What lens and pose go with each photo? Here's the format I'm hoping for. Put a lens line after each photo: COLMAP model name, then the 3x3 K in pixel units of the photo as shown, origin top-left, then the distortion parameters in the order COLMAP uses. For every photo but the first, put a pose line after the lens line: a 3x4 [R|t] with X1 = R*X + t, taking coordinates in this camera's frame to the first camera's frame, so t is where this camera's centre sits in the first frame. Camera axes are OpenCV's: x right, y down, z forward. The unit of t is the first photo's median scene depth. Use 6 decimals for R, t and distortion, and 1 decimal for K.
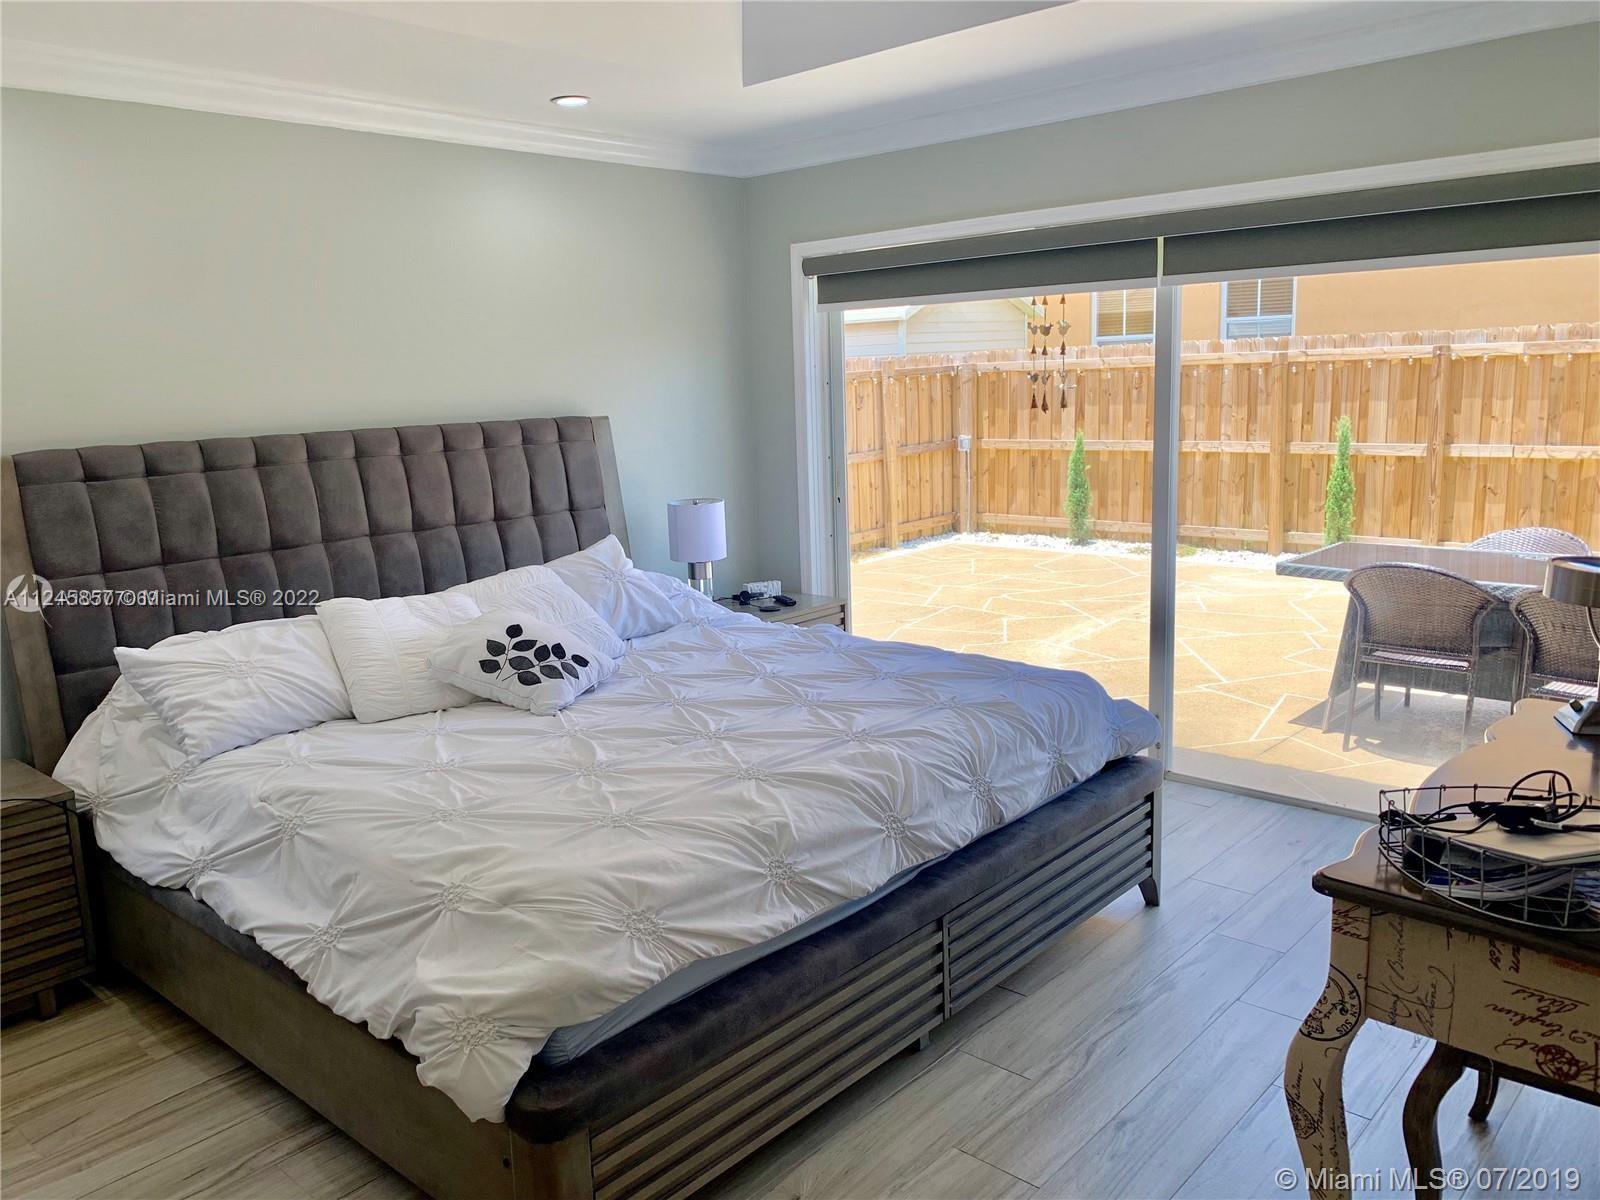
lens RADIAL K [[1224.7, 0, 792.9], [0, 1224.7, 609.2], [0, 0, 1]] dist [0.032593, -0.013013]
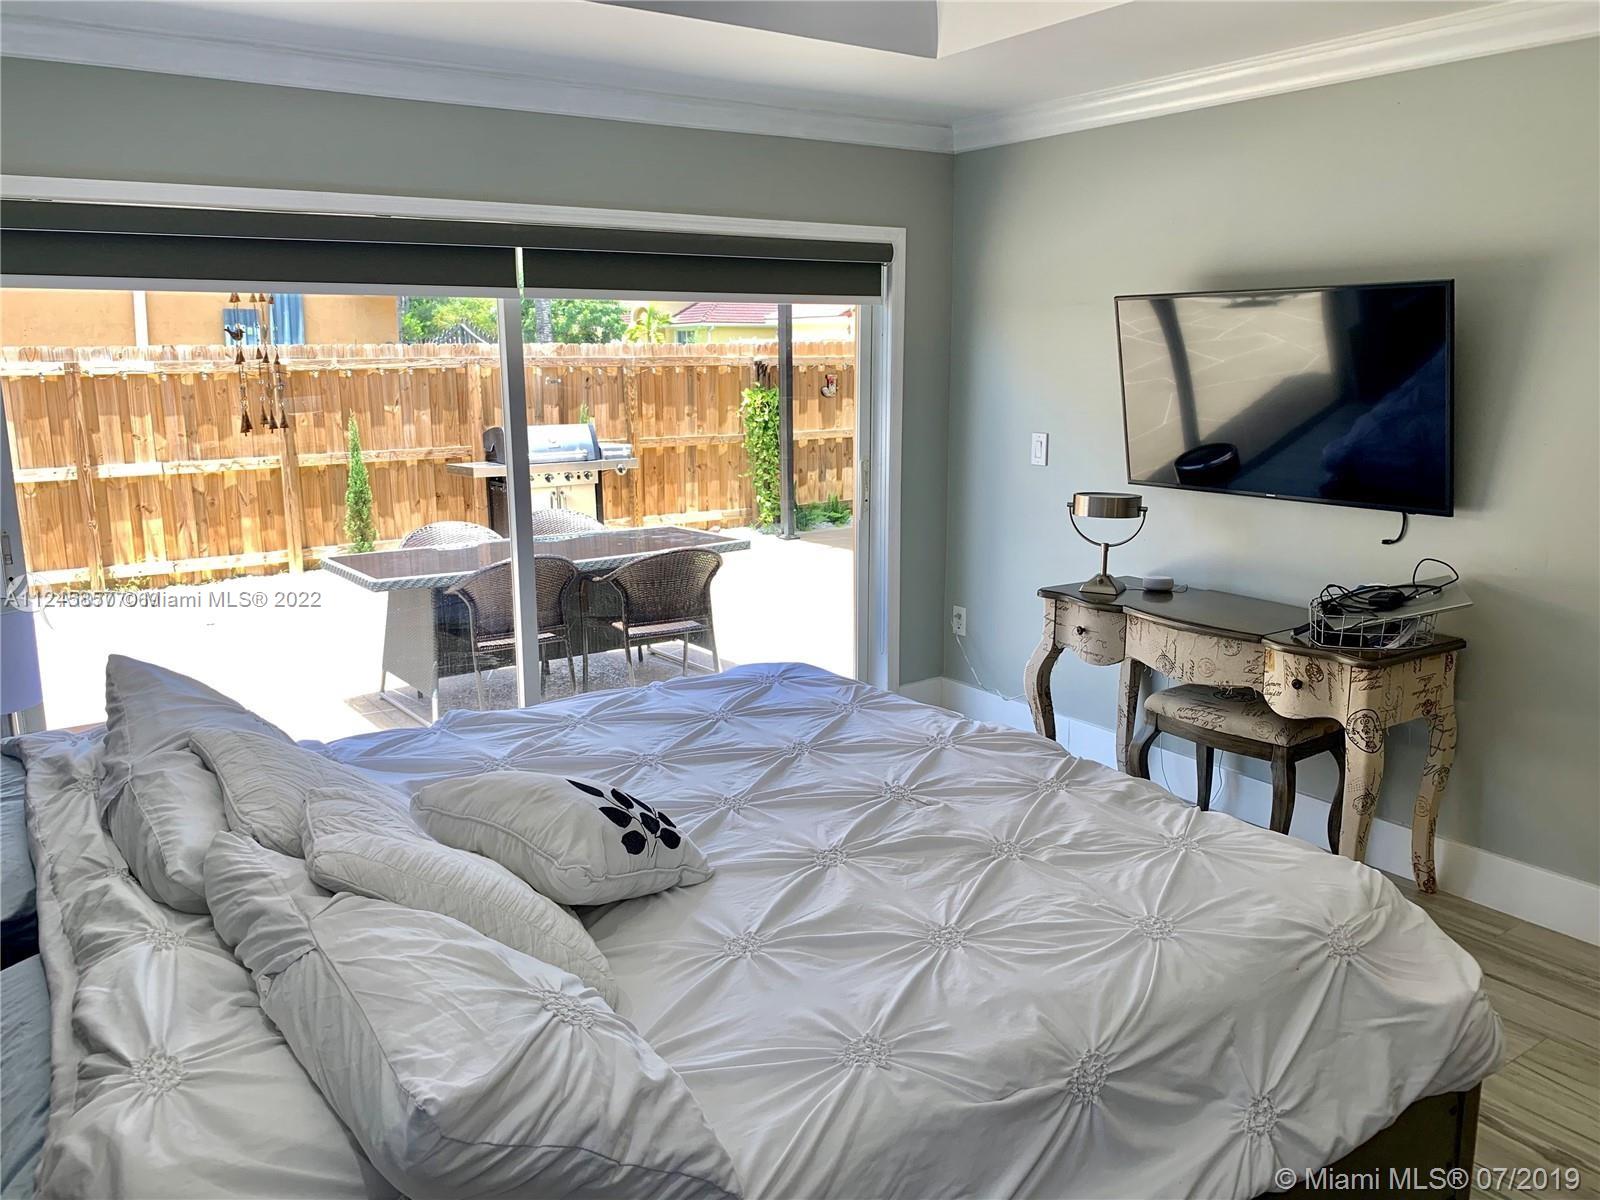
lens RADIAL K [[1224.7, 0, 787.1], [0, 1224.7, 593.1], [0, 0, 1]] dist [0.032593, -0.013013]
pose [[0.233891, -0.160262, 0.958963, -0.287545], [0.189642, 0.974897, 0.116671, -0.048347], [-0.953588, 0.154572, 0.258412, 0.263353]]
